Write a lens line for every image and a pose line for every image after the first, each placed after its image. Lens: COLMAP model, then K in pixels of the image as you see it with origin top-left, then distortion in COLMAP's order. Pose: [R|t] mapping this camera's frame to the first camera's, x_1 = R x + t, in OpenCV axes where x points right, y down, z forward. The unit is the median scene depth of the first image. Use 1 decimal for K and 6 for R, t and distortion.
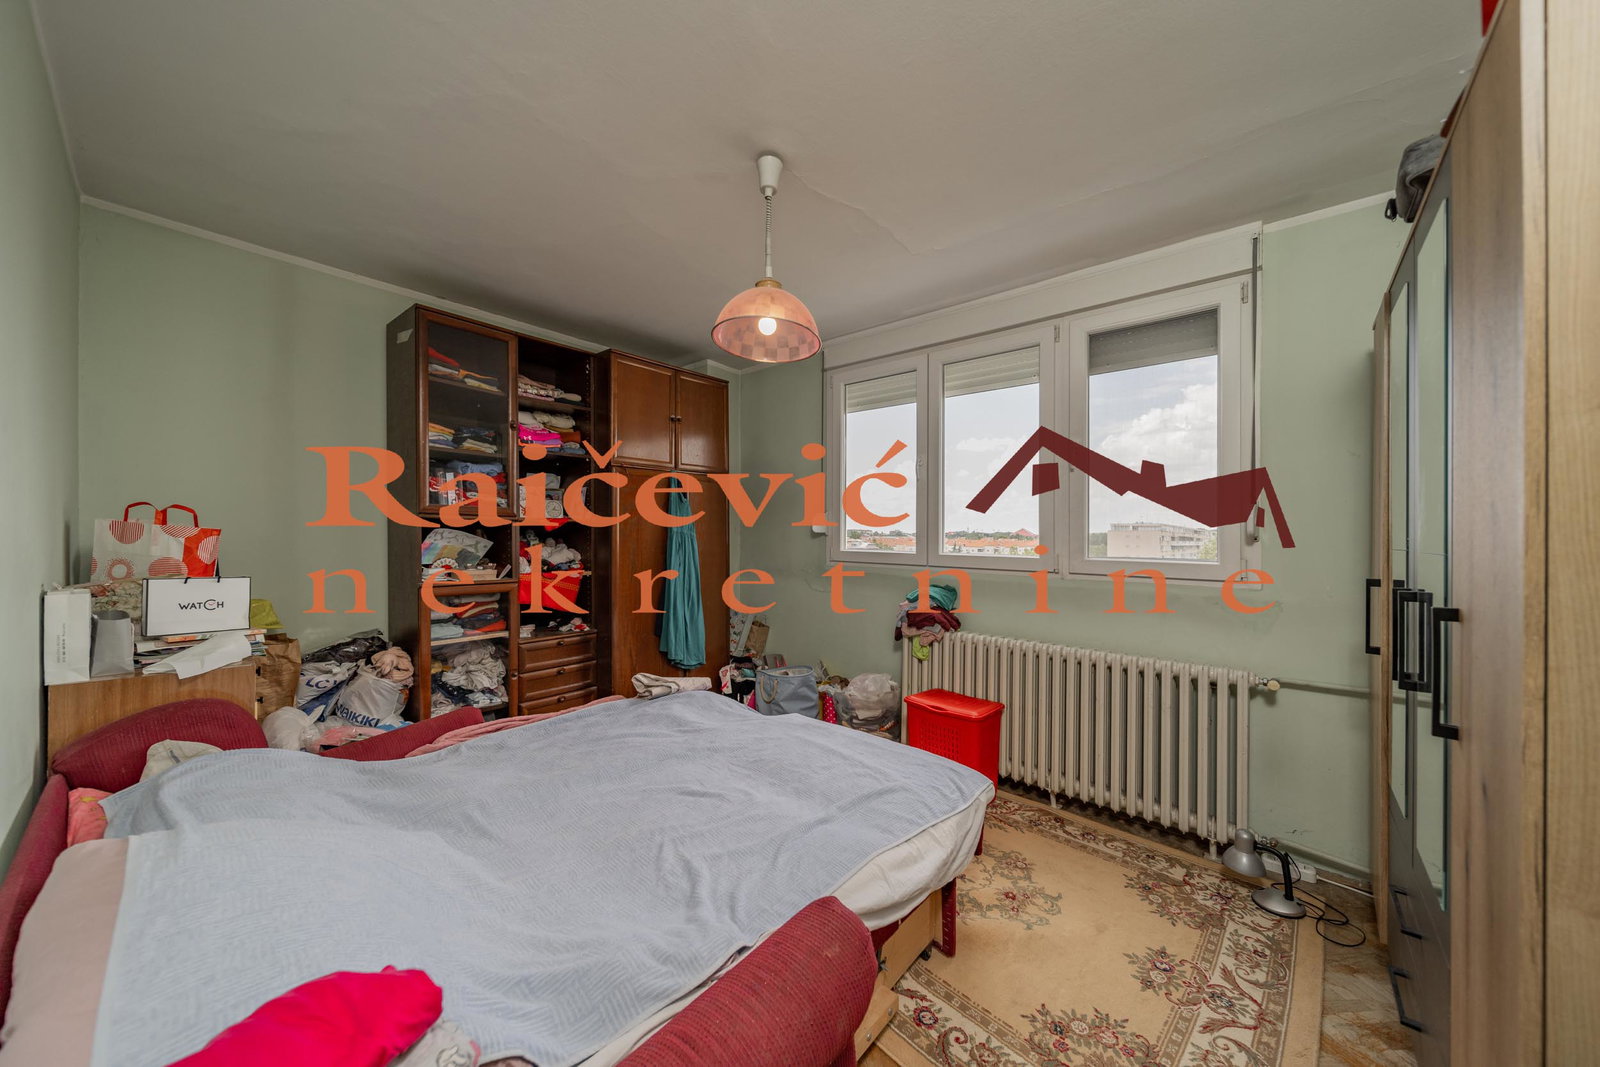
lens RADIAL K [[568.9, 0, 787.1], [0, 568.9, 537.8], [0, 0, 1]] dist [-0.000375, -0.000047]
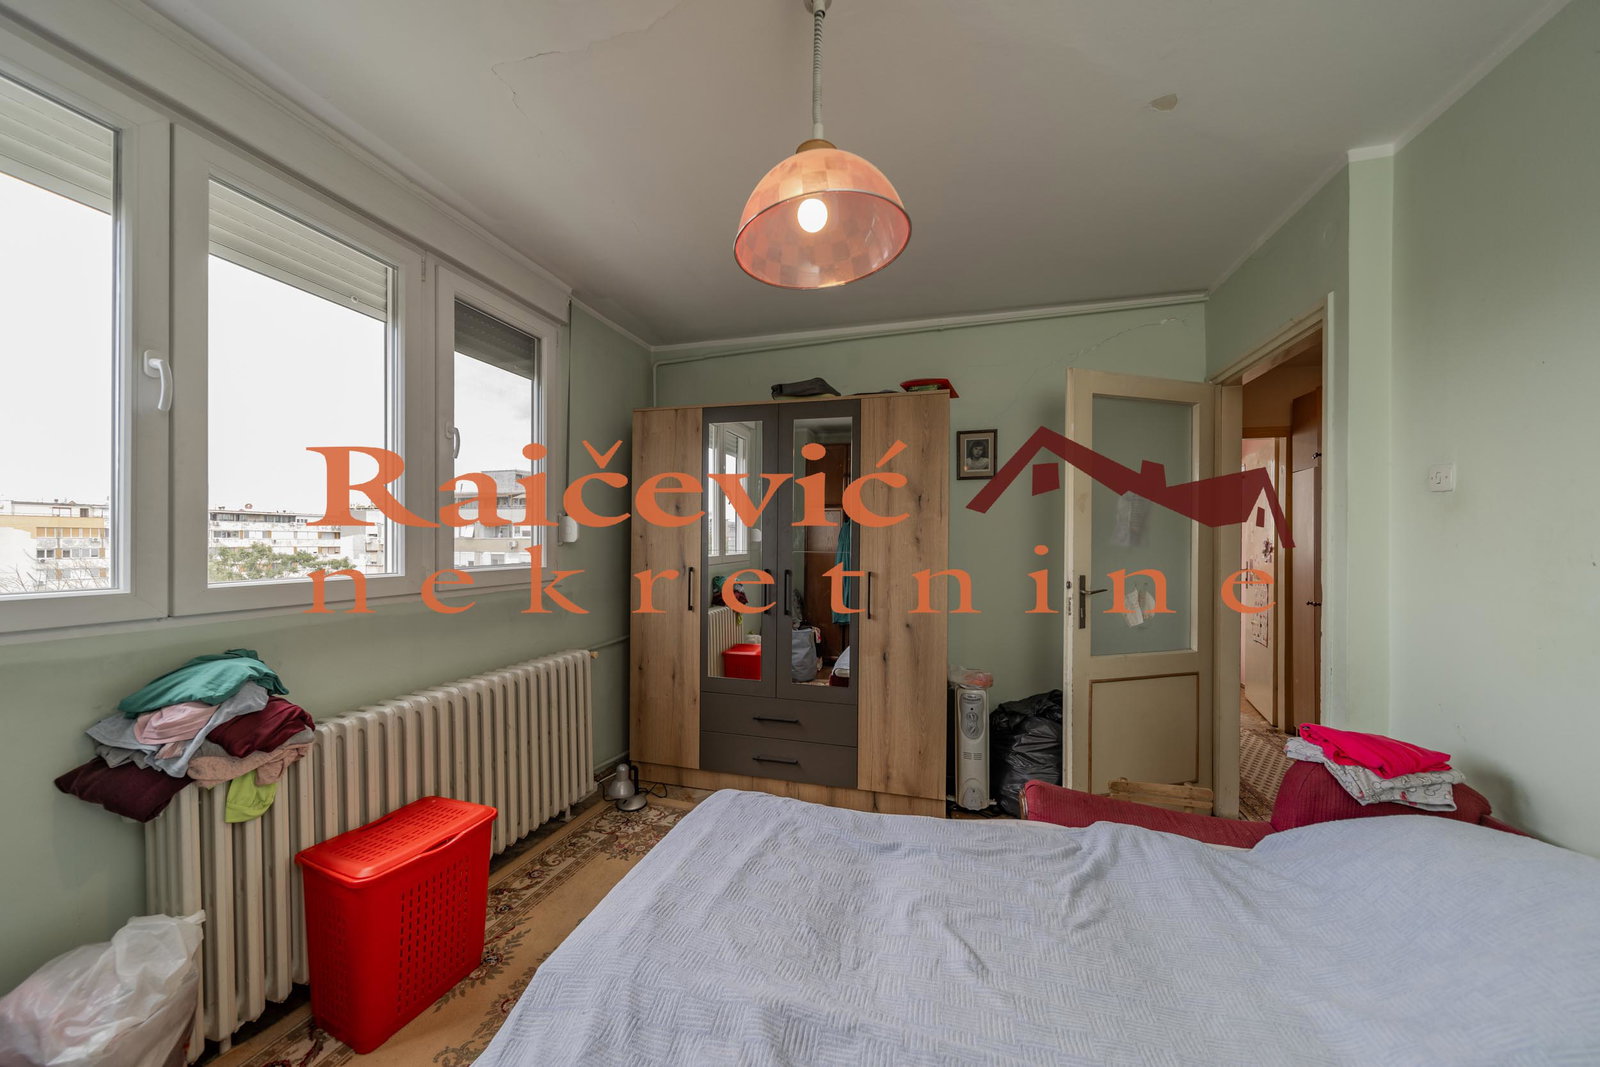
lens RADIAL K [[568.9, 0, 787.1], [0, 568.9, 537.8], [0, 0, 1]] dist [-0.000375, -0.000047]
pose [[-0.442179, -0.010858, 0.896861, -0.470913], [-0.007685, 0.999936, 0.008317, -0.025994], [-0.896894, -0.003215, -0.442234, 1.065274]]
